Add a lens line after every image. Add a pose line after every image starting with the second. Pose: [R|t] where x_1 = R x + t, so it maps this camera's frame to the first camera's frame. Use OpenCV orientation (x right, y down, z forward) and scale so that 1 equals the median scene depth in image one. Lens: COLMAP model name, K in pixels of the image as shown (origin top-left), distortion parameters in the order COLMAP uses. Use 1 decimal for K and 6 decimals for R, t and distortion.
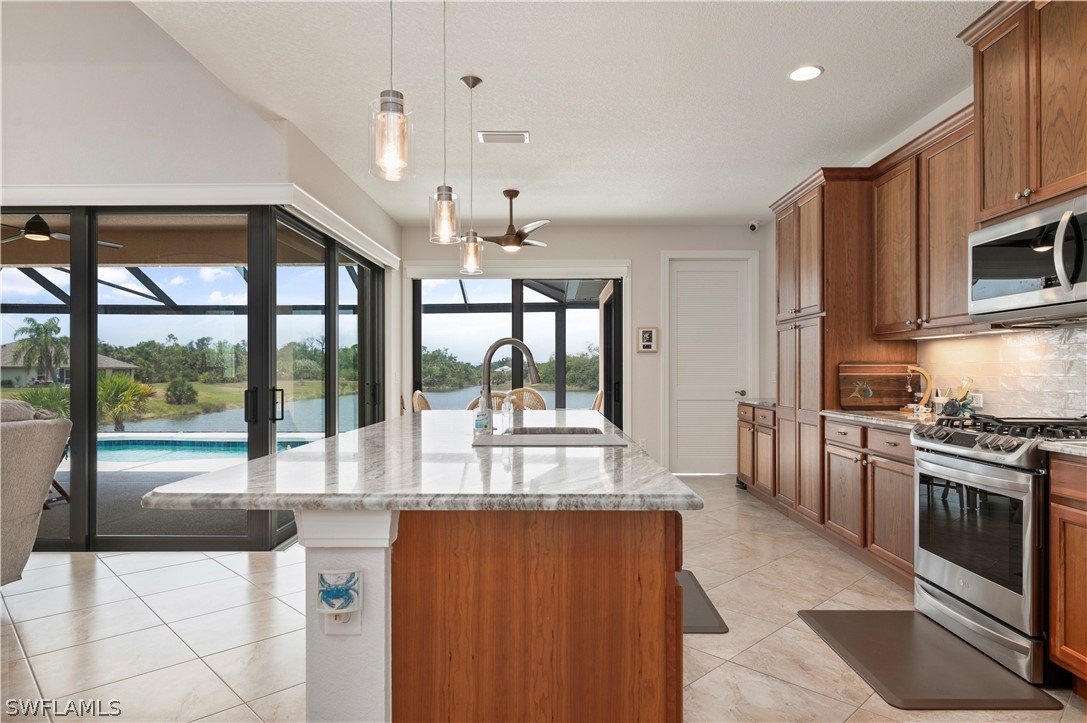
lens RADIAL K [[621.4, 0, 548.4], [0, 621.4, 371.1], [0, 0, 1]] dist [0.005310, -0.000448]
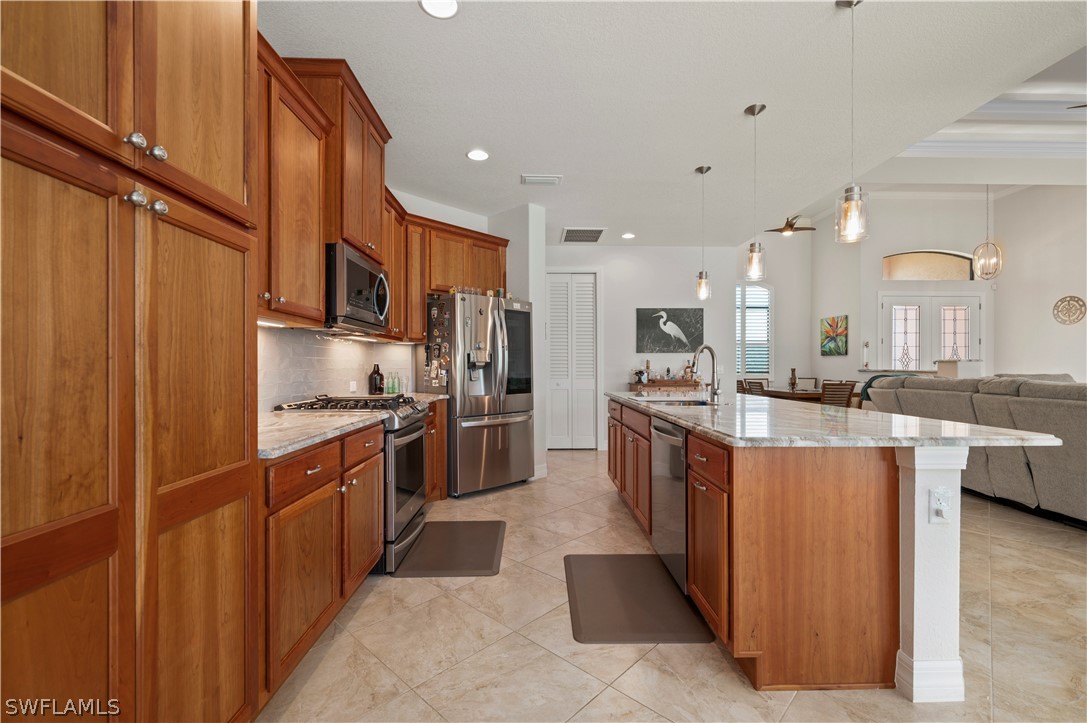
lens RADIAL K [[466.8, 0, 542.1], [0, 466.8, 367.6], [0, 0, 1]] dist [0.006192, -0.002728]
pose [[-0.999472, 0.004125, -0.032215, 0.264110], [0.004018, 0.999986, 0.003377, 0.002456], [0.032228, 0.003246, -0.999475, 1.441211]]
